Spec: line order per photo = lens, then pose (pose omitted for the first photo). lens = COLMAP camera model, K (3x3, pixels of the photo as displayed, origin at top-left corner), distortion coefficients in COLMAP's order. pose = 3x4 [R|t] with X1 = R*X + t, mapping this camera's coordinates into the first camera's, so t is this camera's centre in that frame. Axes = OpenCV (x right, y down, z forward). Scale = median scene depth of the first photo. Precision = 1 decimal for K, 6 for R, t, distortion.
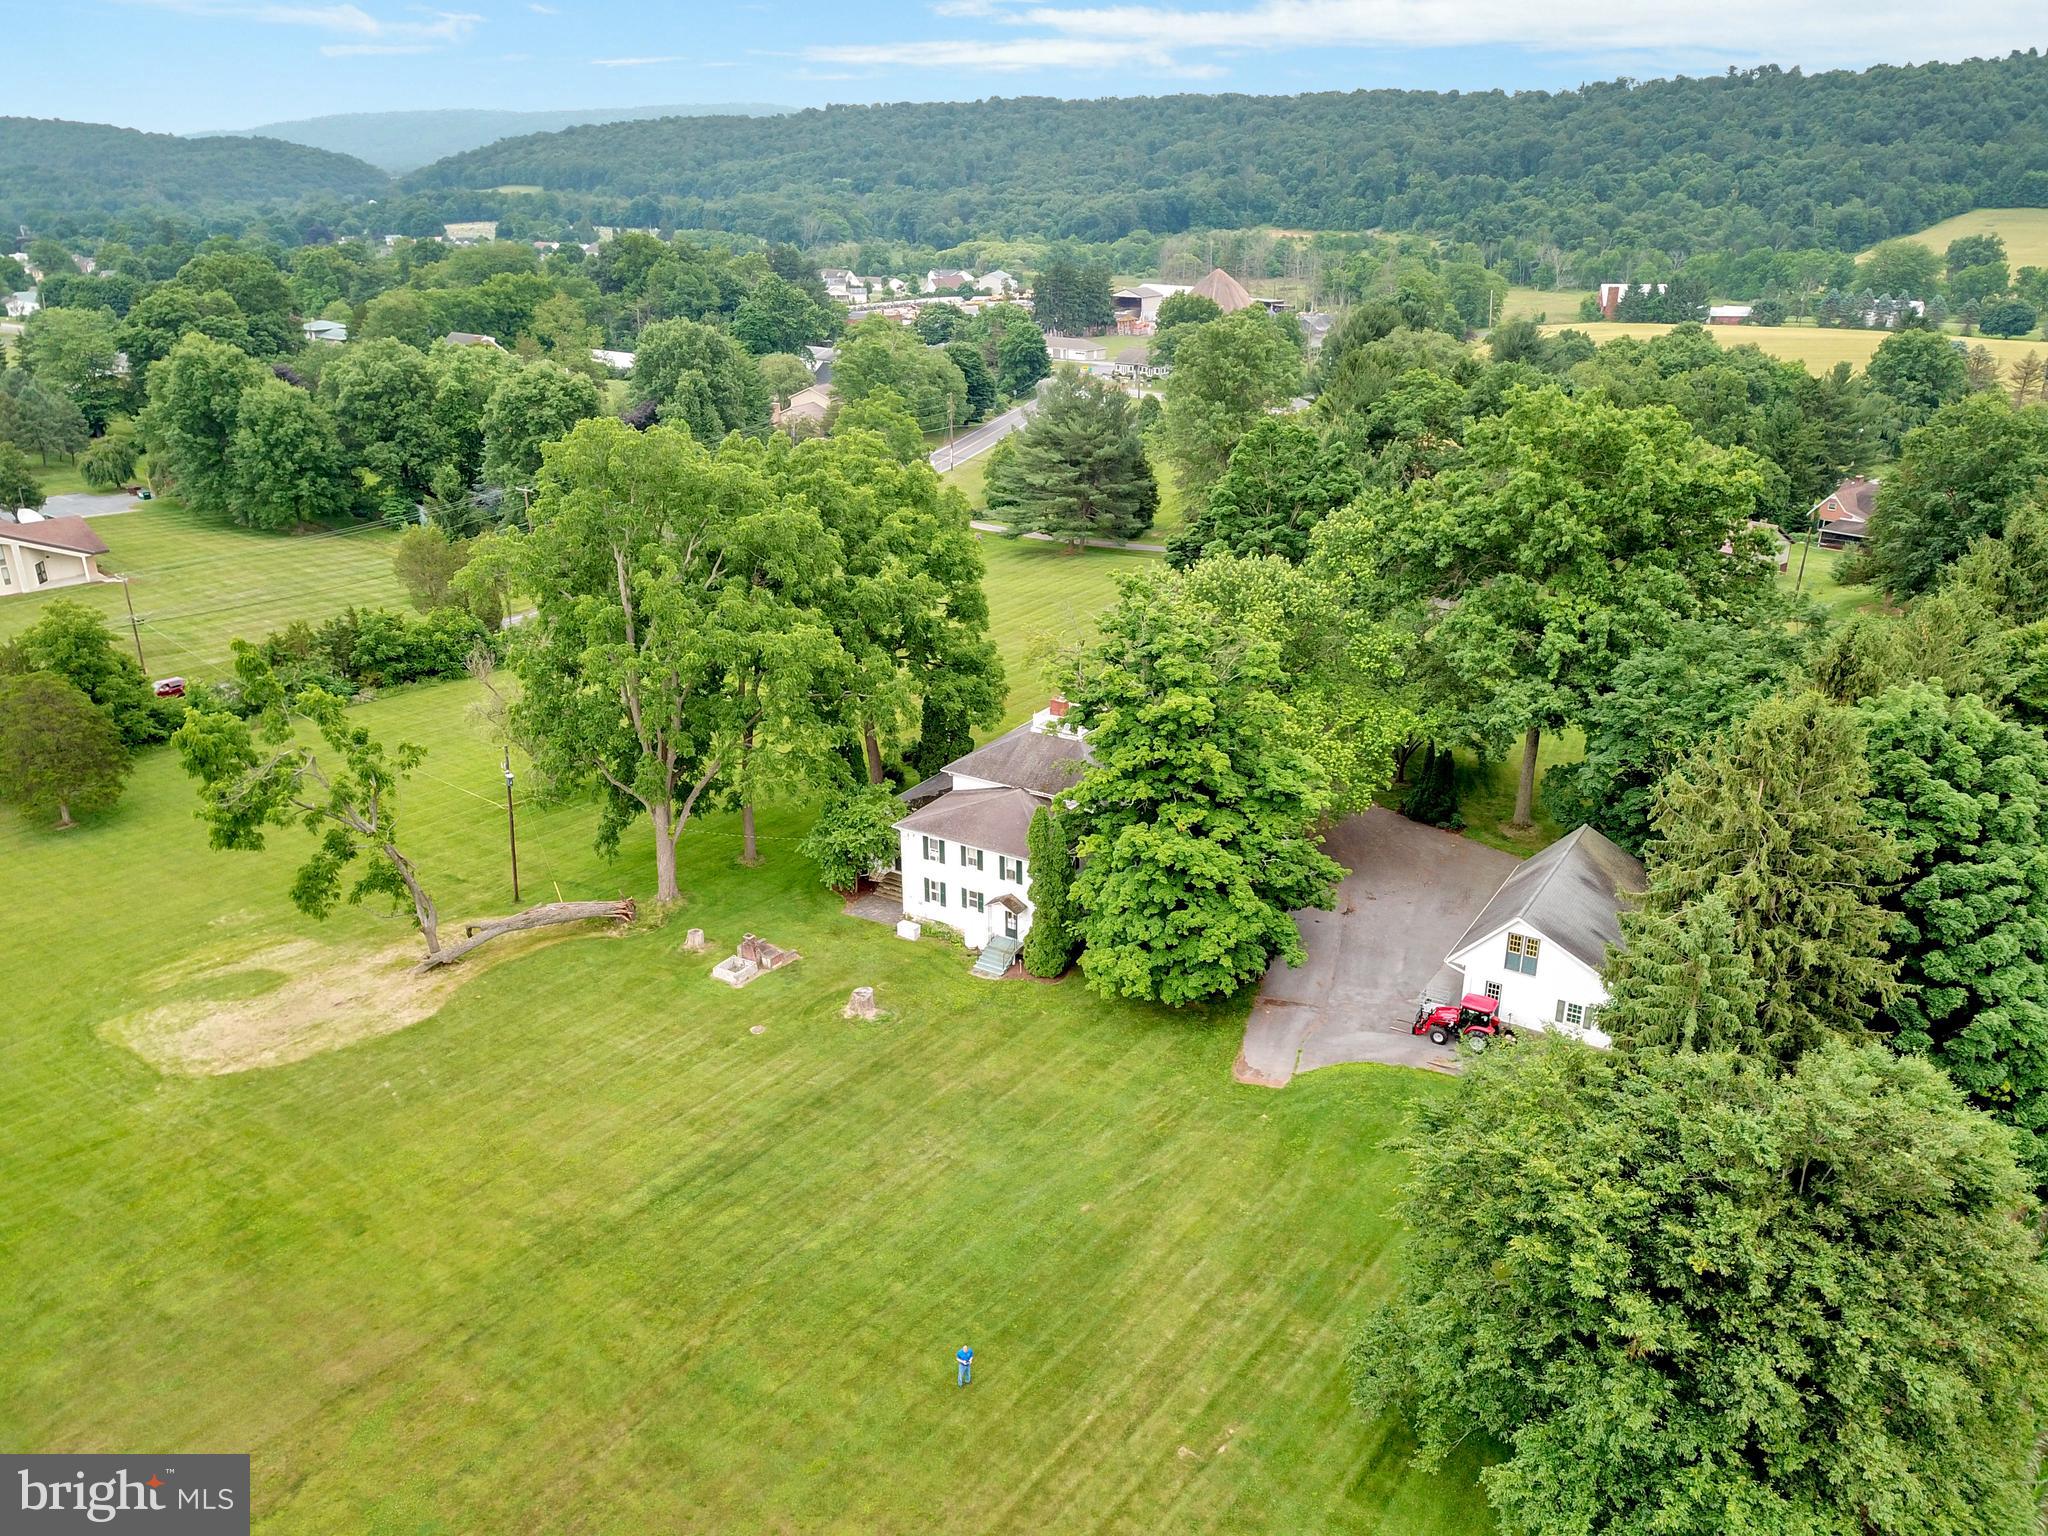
lens RADIAL K [[1556.7, 0, 969.5], [0, 1556.7, 817.0], [0, 0, 1]] dist [0.004856, -0.001143]
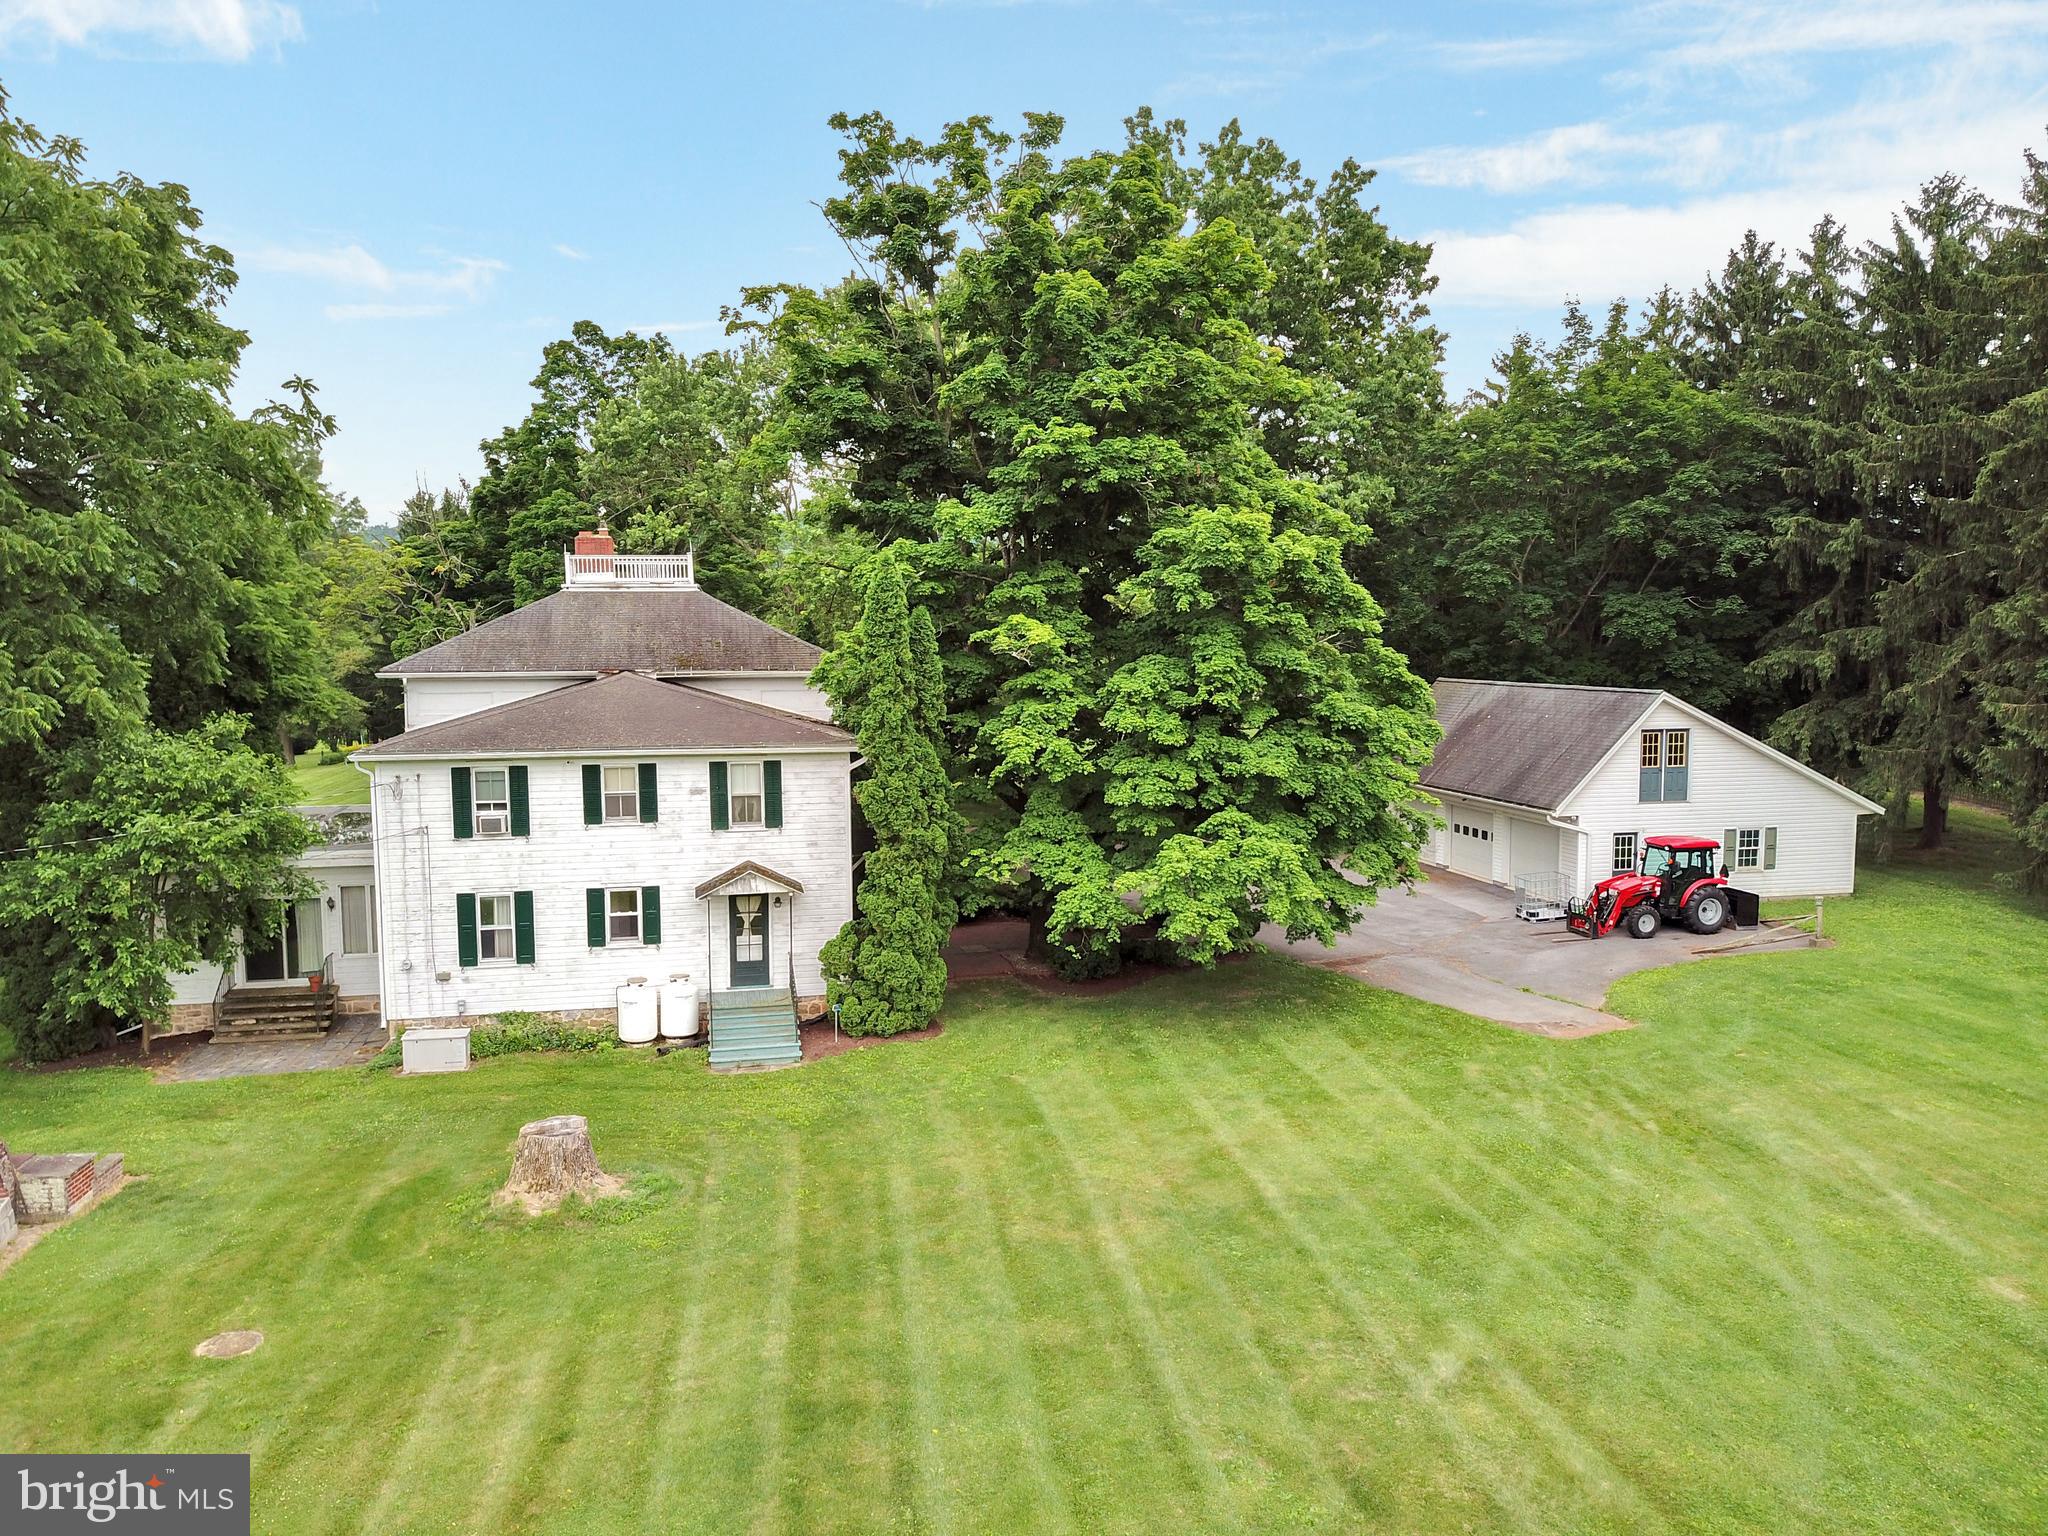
lens RADIAL K [[1592.8, 0, 1011.6], [0, 1592.8, 805.6], [0, 0, 1]] dist [0.006312, -0.002583]
pose [[0.680231, -0.055251, 0.730912, -0.210917], [0.274975, 0.943567, -0.184582, 0.122806], [-0.679466, 0.326541, 0.657036, 0.657997]]
